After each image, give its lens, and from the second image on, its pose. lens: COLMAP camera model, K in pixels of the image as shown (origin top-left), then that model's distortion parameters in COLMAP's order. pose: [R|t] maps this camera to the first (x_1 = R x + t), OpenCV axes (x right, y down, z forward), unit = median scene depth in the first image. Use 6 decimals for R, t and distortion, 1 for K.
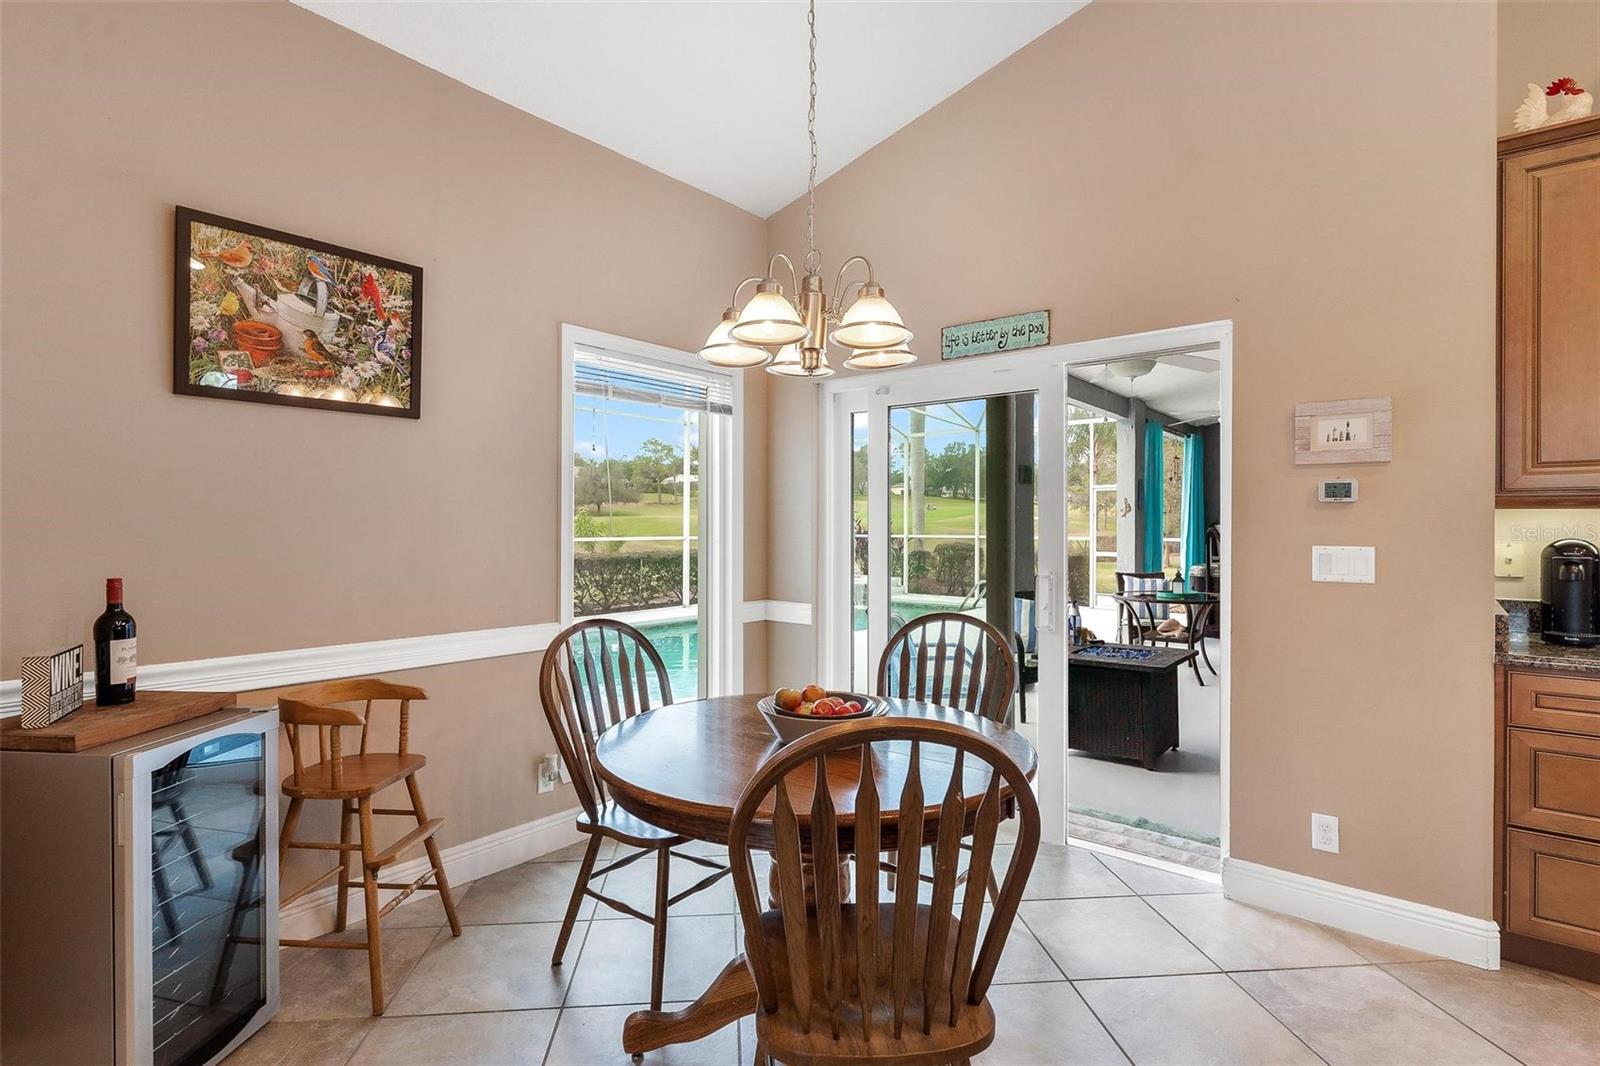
lens RADIAL K [[778.8, 0, 792.9], [0, 778.8, 524.6], [0, 0, 1]] dist [0.000875, 0.000001]
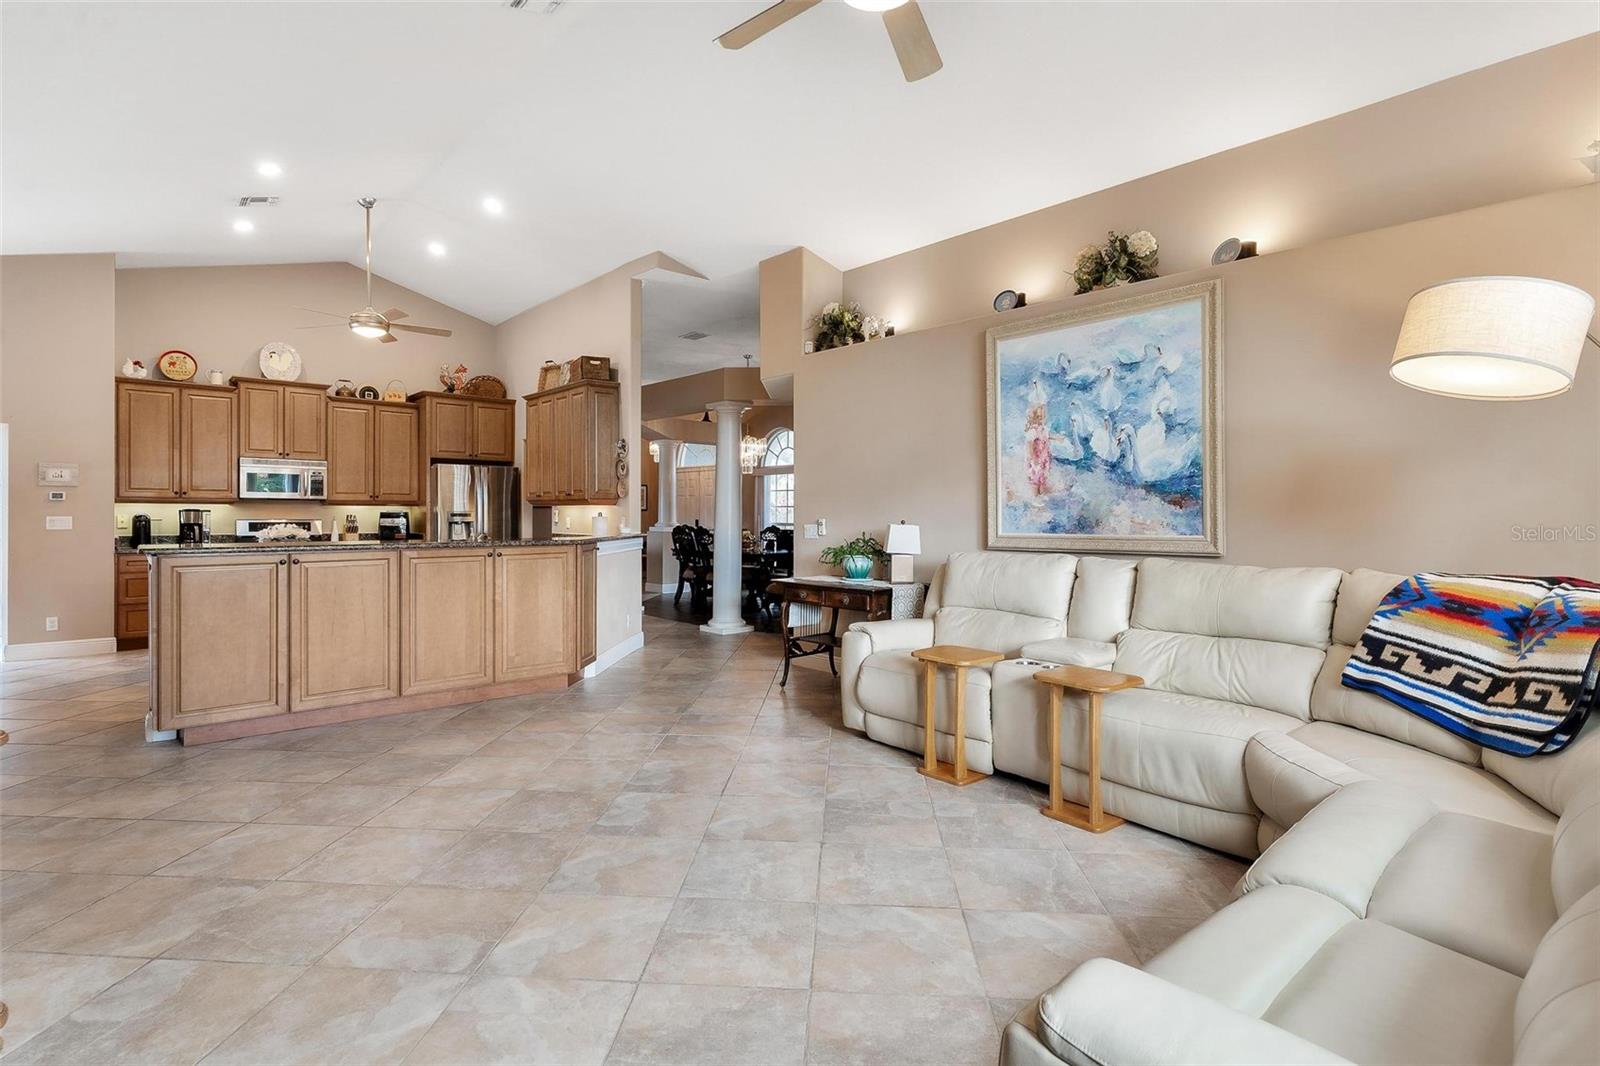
lens RADIAL K [[778.8, 0, 788.3], [0, 778.8, 517.2], [0, 0, 1]] dist [0.000875, 0.000001]
pose [[0.155699, -0.005158, 0.987791, -1.630959], [-0.003055, 0.999979, 0.005703, 0.007633], [-0.987800, -0.003905, 0.155680, -1.992467]]
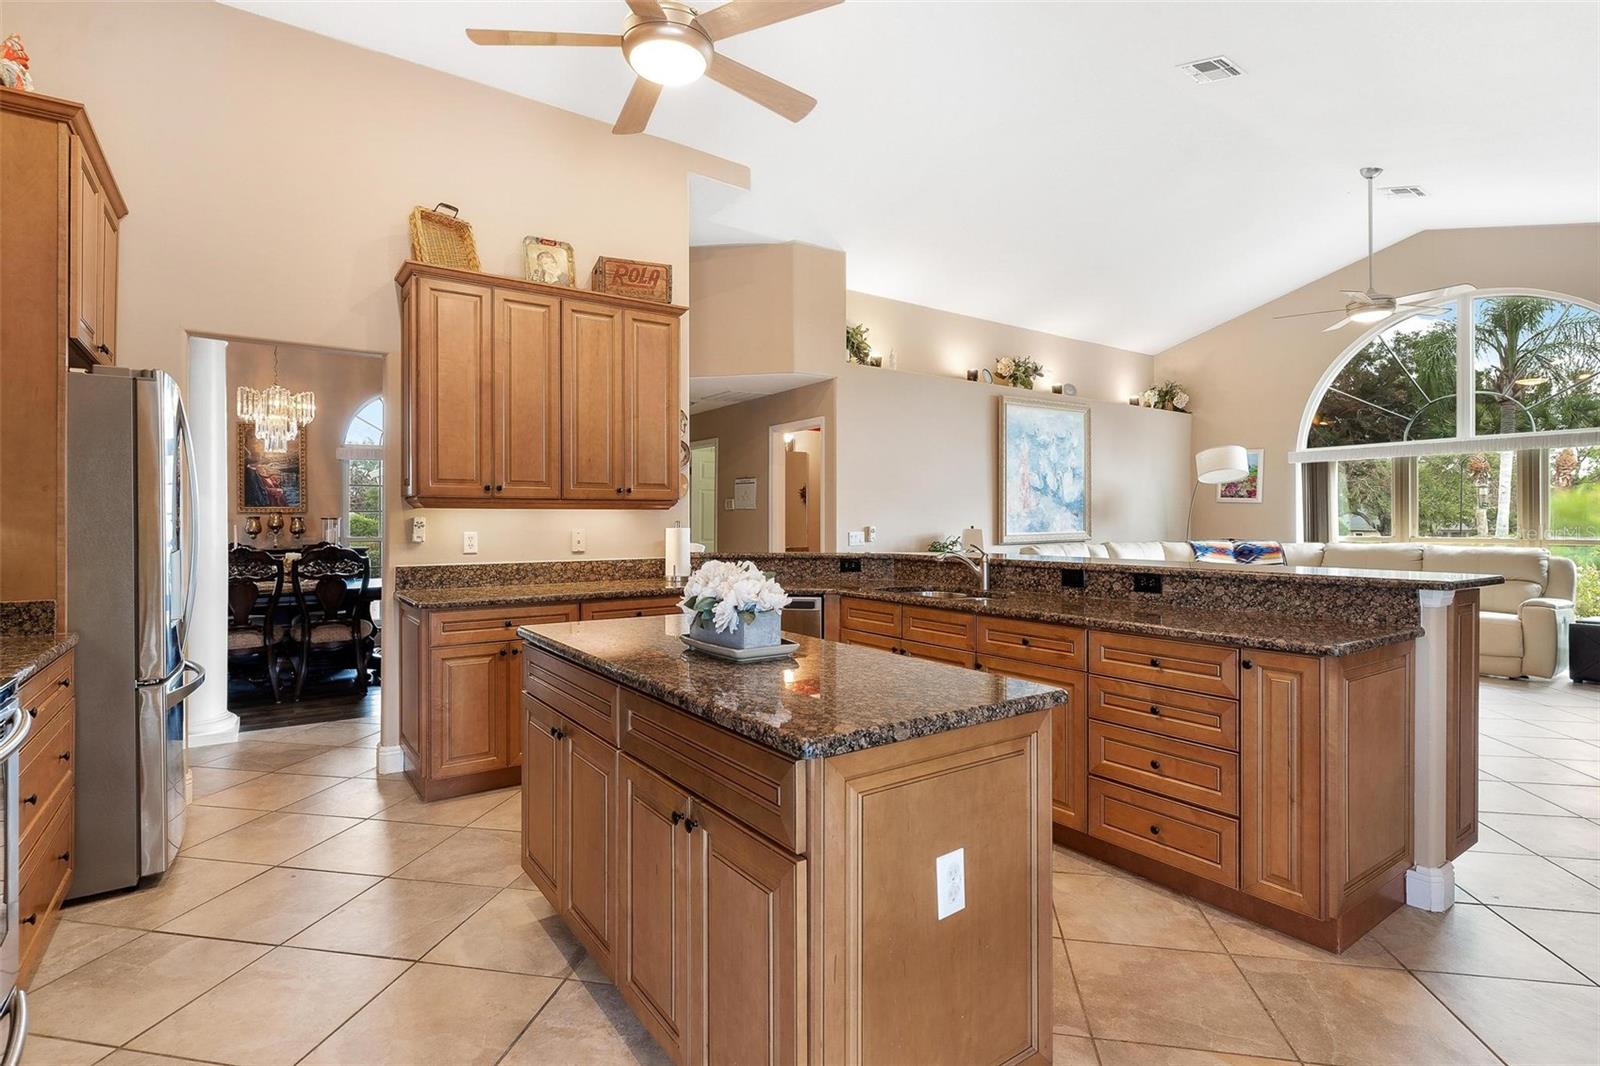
lens RADIAL K [[778.8, 0, 798.8], [0, 778.8, 524.0], [0, 0, 1]] dist [0.000875, 0.000001]
pose [[-0.963412, -0.001429, 0.268022, 0.472180], [0.000040, 0.999985, 0.005477, 0.005133], [-0.268026, 0.005287, -0.963397, 0.998930]]
